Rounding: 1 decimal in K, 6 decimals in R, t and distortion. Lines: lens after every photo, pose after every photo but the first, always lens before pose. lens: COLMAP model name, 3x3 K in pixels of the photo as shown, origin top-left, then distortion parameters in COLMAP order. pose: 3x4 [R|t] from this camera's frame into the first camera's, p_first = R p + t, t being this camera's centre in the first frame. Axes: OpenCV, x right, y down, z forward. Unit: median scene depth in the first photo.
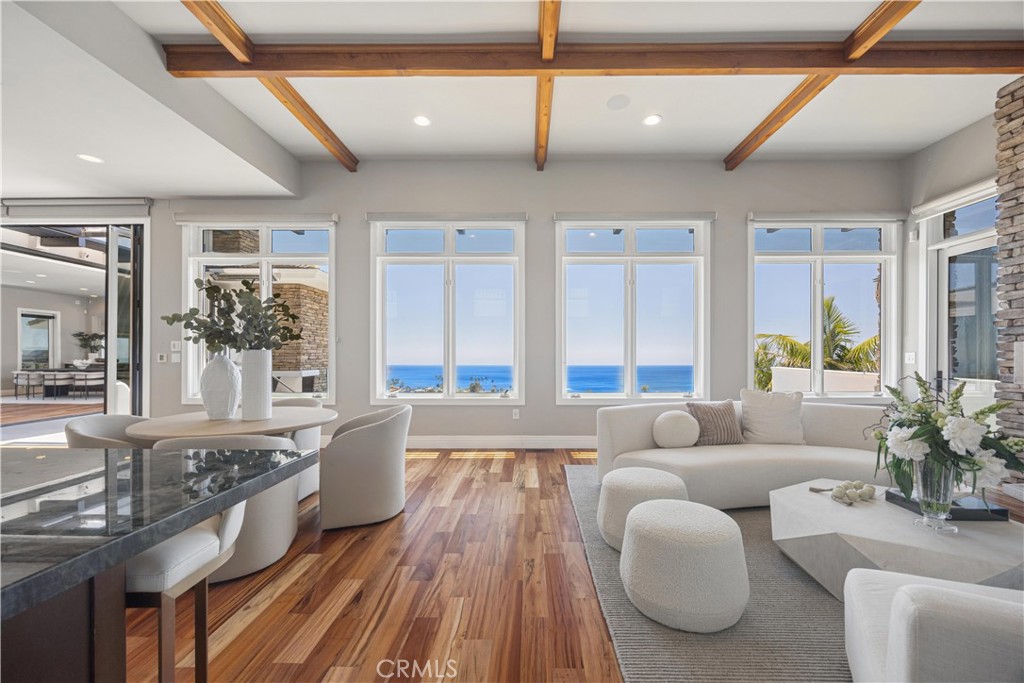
lens RADIAL K [[406.4, 0, 516.6], [0, 406.4, 357.1], [0, 0, 1]] dist [0.001573, 0.000243]
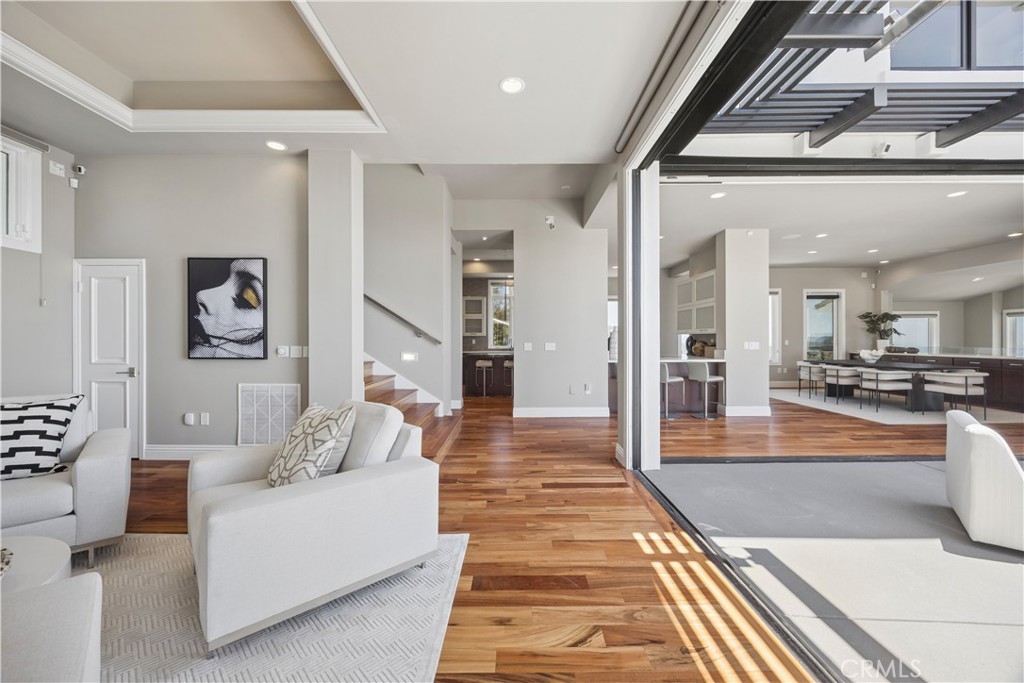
lens RADIAL K [[392.9, 0, 512.0], [0, 392.9, 341.5], [0, 0, 1]] dist [-0.011084, 0.000012]
pose [[0.017977, 0.000498, -0.999838, -0.391578], [-0.002536, 0.999997, 0.000453, -0.005971], [0.999835, 0.002527, 0.017978, 0.355233]]
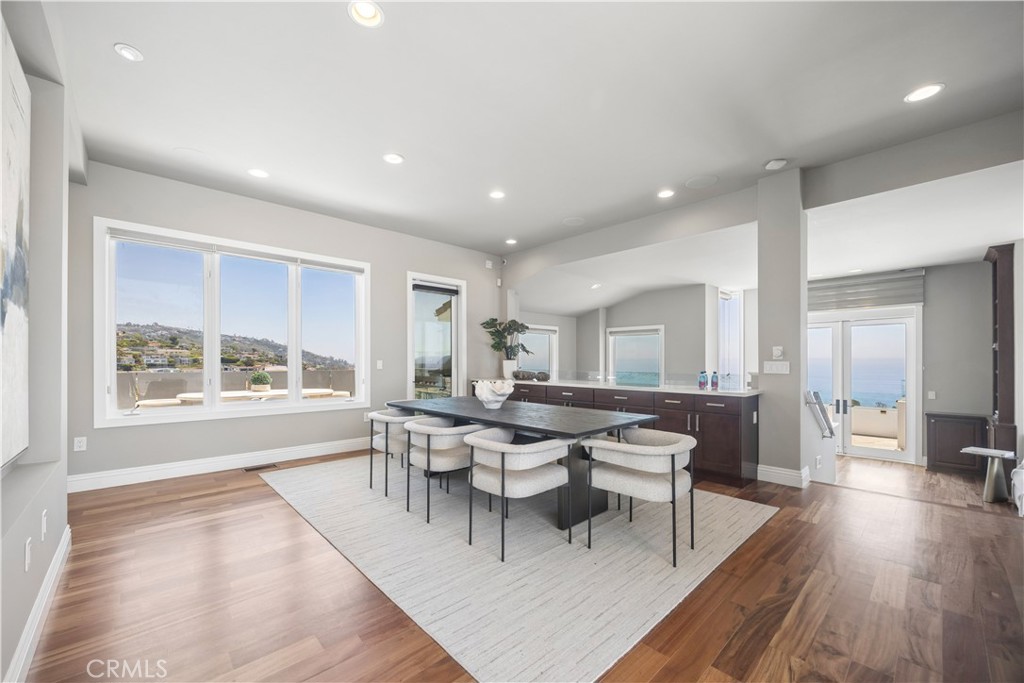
lens RADIAL K [[402.2, 0, 501.9], [0, 402.2, 359.0], [0, 0, 1]] dist [-0.001496, -0.000071]
pose [[0.695264, -0.006355, -0.718726, -0.790703], [-0.002368, 0.999935, -0.011132, -0.006965], [0.718750, 0.009442, 0.695204, 0.743386]]
